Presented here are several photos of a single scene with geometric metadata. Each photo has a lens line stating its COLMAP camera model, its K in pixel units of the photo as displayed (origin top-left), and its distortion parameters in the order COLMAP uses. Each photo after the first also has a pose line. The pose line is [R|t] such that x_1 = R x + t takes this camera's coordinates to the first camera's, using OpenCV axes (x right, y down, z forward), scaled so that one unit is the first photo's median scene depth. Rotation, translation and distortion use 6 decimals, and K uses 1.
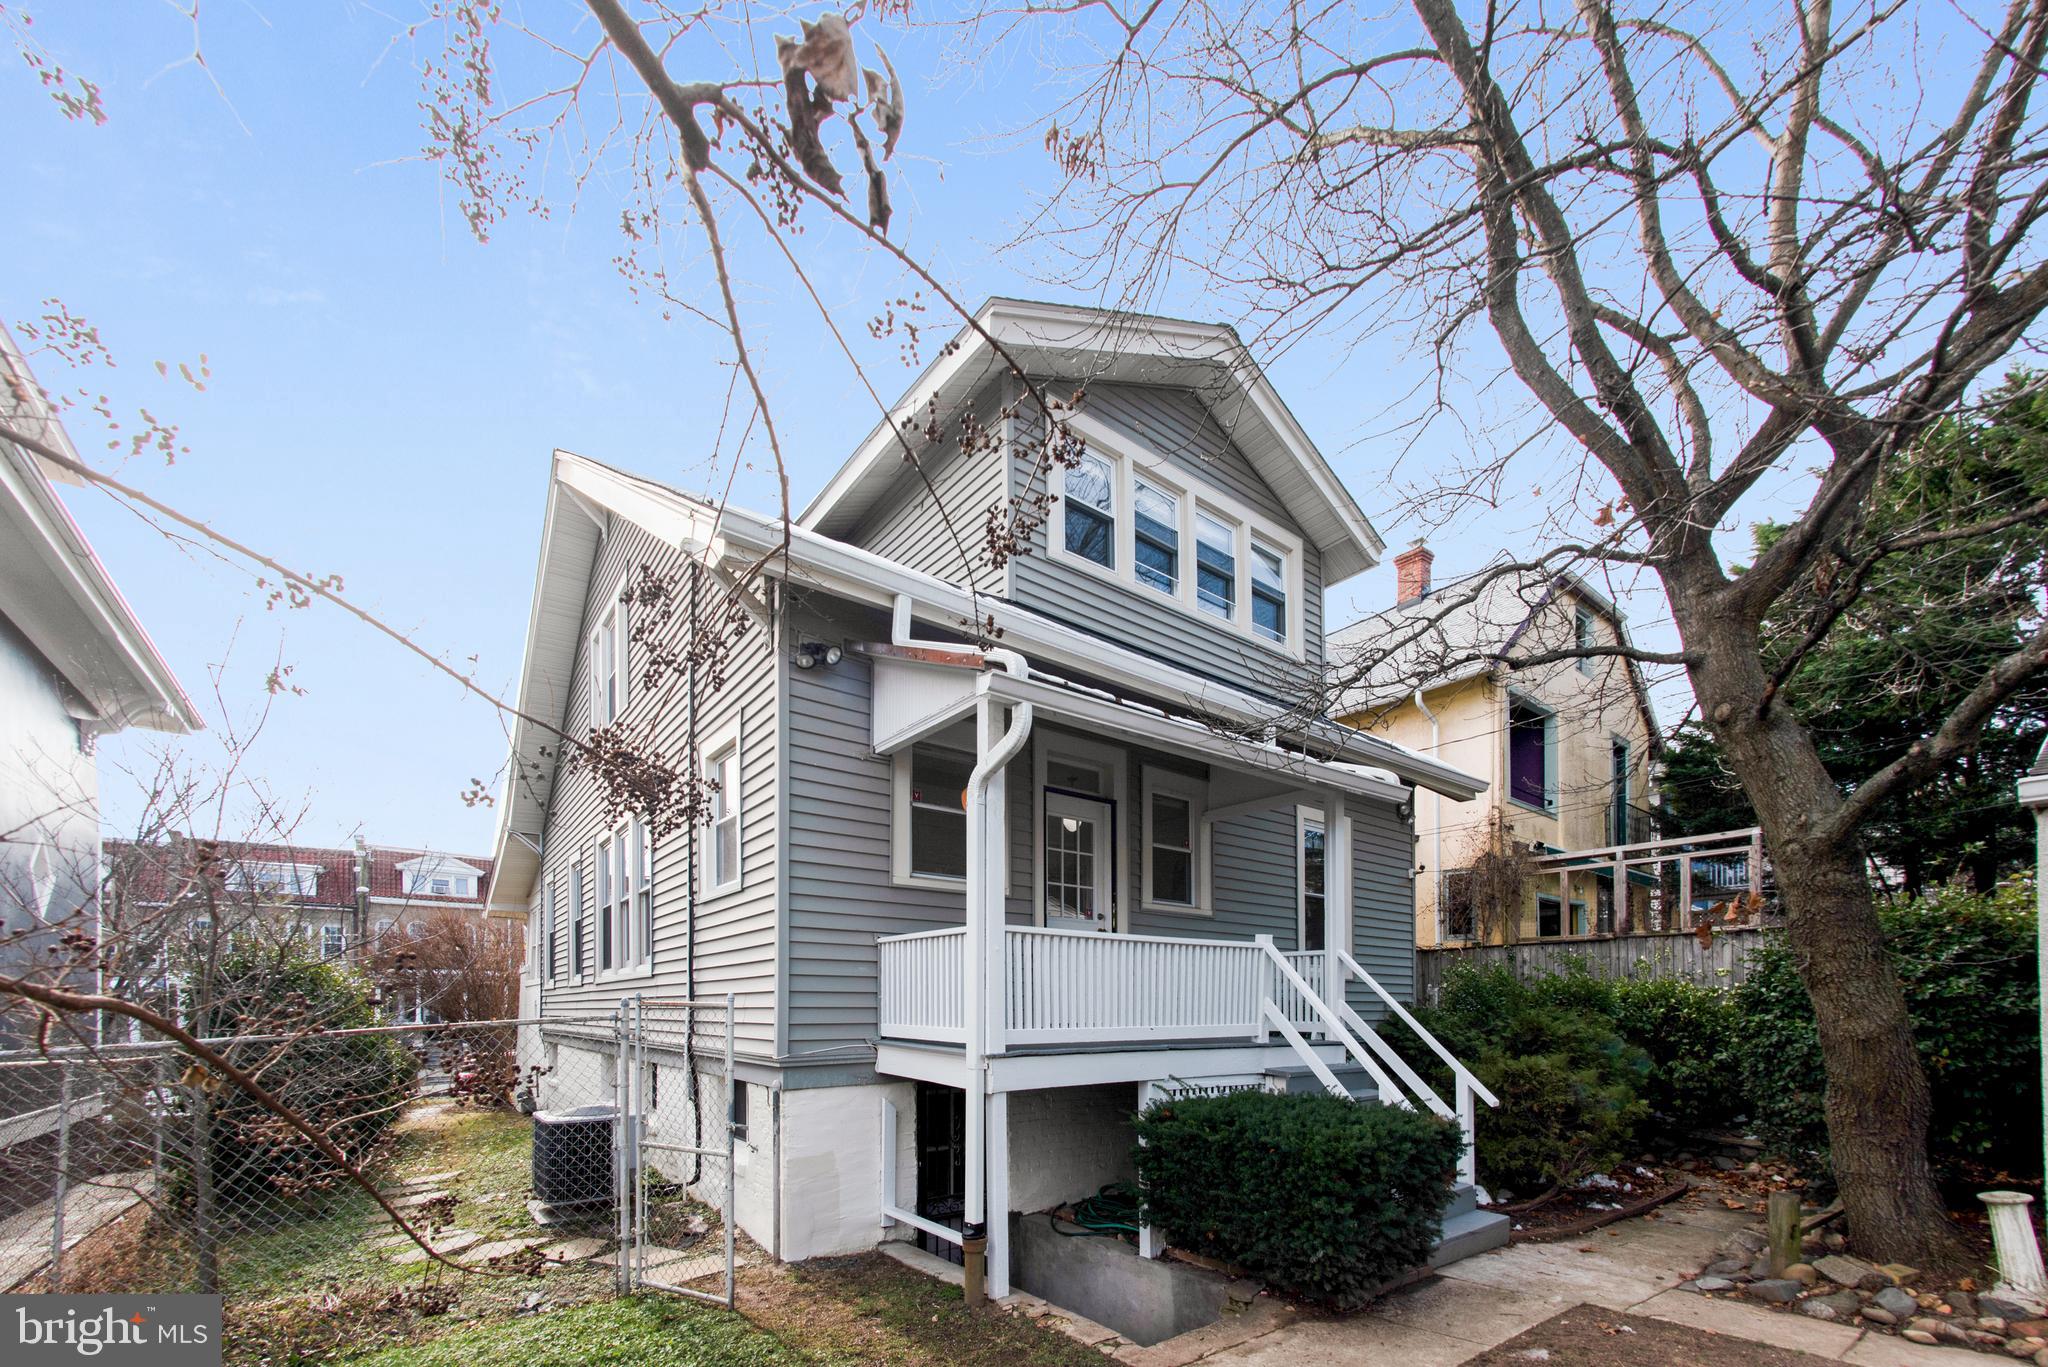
lens RADIAL K [[854.9, 0, 1017.0], [0, 854.9, 983.8], [0, 0, 1]] dist [0.002866, 0.000148]
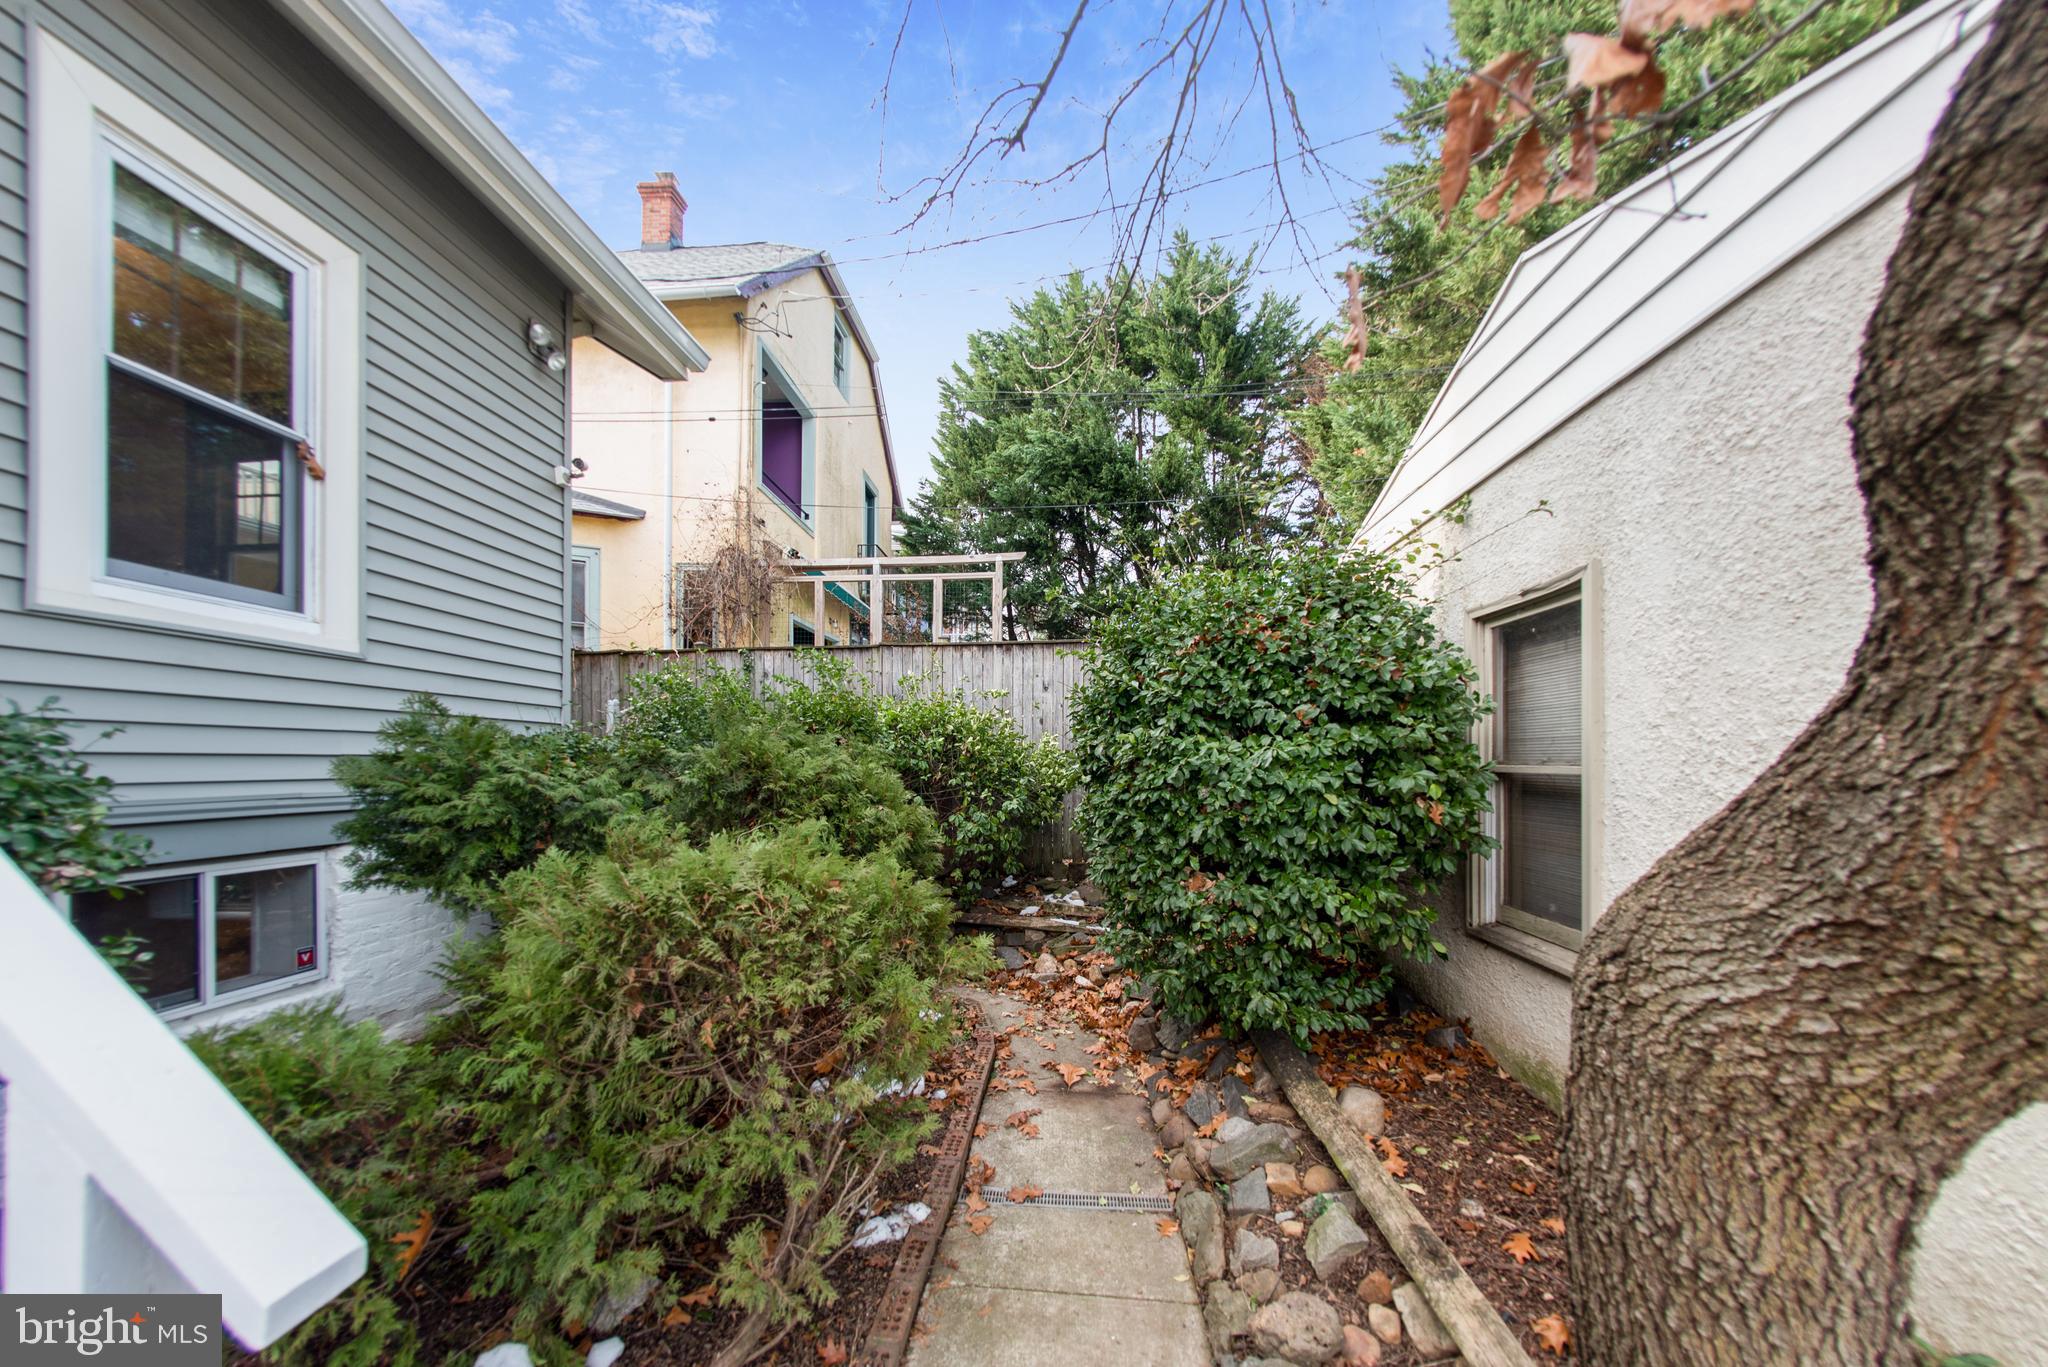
lens RADIAL K [[717.9, 0, 1020.6], [0, 717.9, 755.7], [0, 0, 1]] dist [0.001222, 0.000133]
pose [[0.666803, 0.004691, 0.745219, 0.370948], [-0.016602, 0.999826, 0.008561, 0.037186], [-0.745049, -0.018080, 0.666765, 0.572550]]
